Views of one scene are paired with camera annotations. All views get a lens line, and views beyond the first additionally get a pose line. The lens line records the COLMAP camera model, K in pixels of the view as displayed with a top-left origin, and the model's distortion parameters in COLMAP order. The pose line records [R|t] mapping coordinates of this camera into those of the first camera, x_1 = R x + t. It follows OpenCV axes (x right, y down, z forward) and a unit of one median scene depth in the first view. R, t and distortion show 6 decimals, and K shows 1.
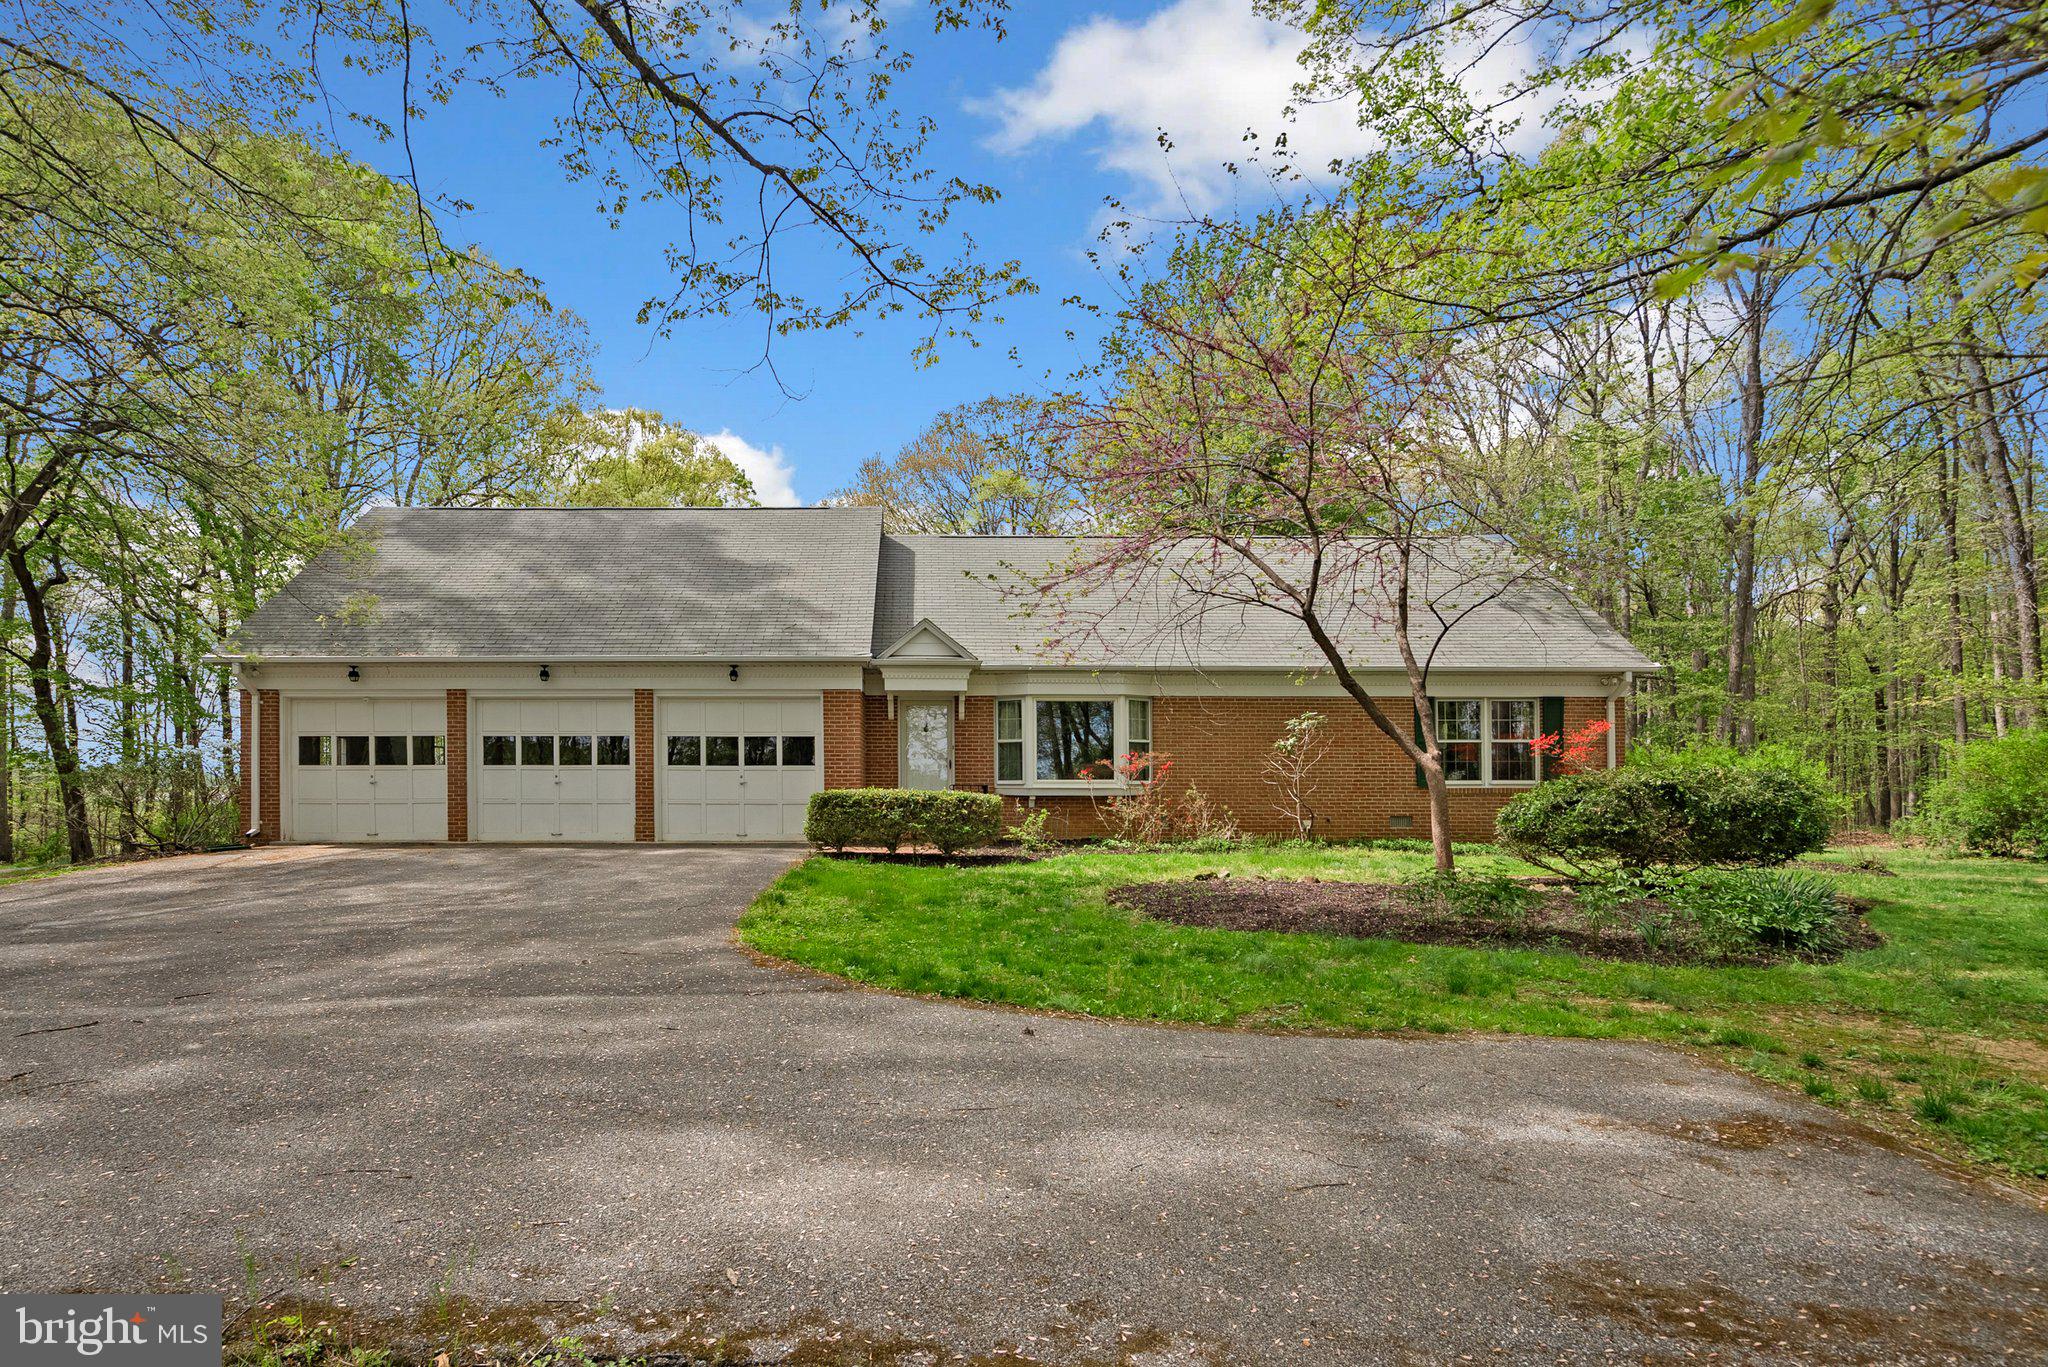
lens RADIAL K [[940.6, 0, 1020.2], [0, 940.6, 678.1], [0, 0, 1]] dist [-0.010544, 0.007456]
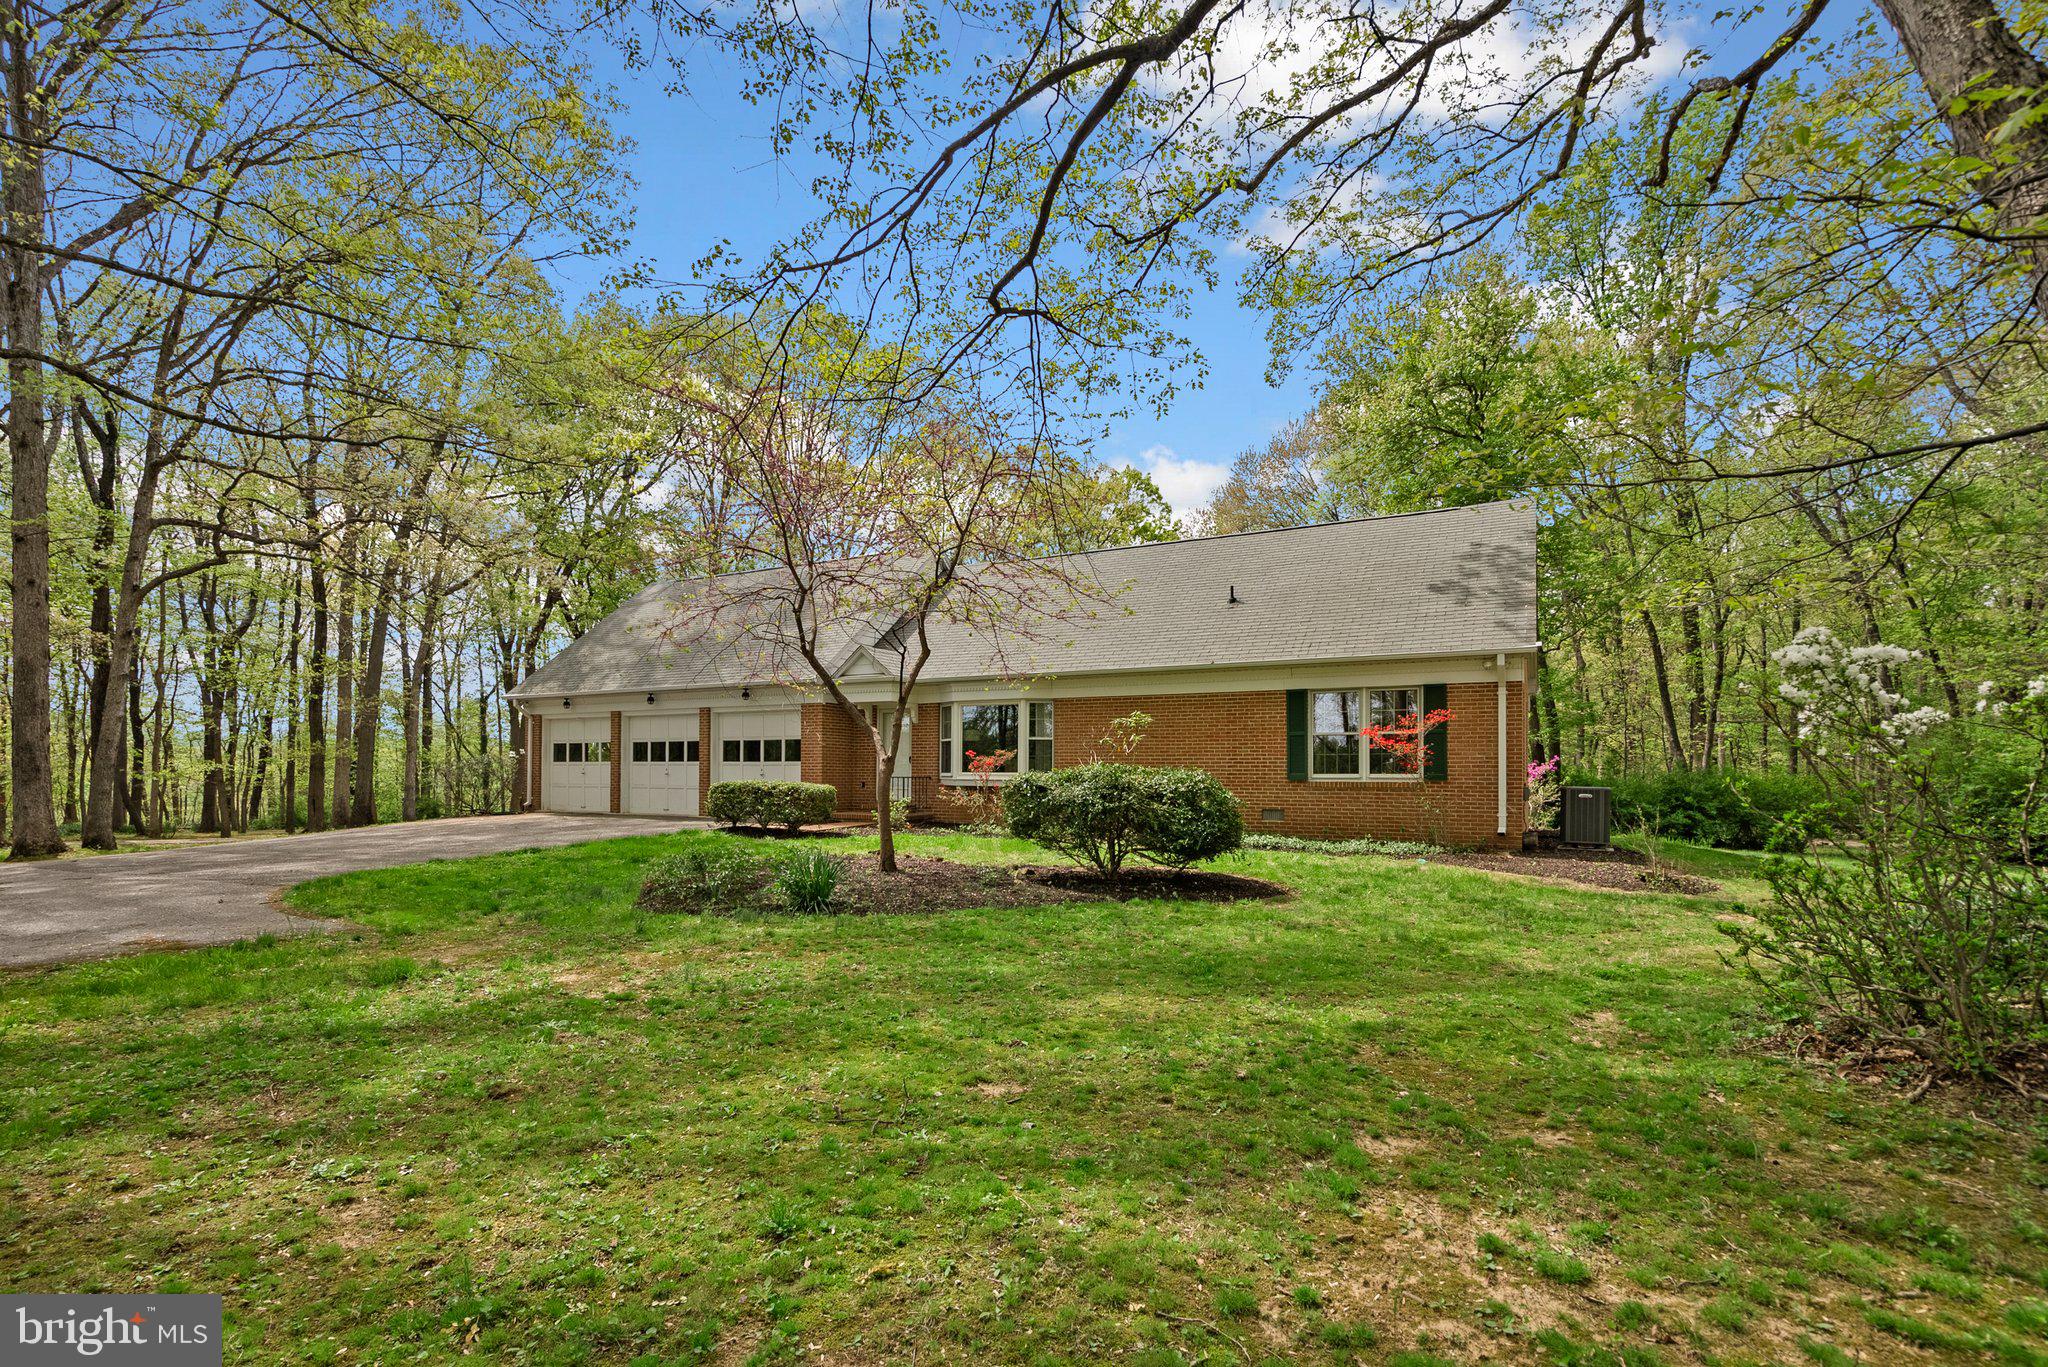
lens RADIAL K [[940.6, 0, 1020.2], [0, 940.6, 678.1], [0, 0, 1]] dist [-0.010544, 0.007456]
pose [[0.879817, -0.045496, -0.473130, 0.681566], [0.047722, 0.998834, -0.007306, 0.000774], [0.472911, -0.016151, 0.880962, -0.021031]]
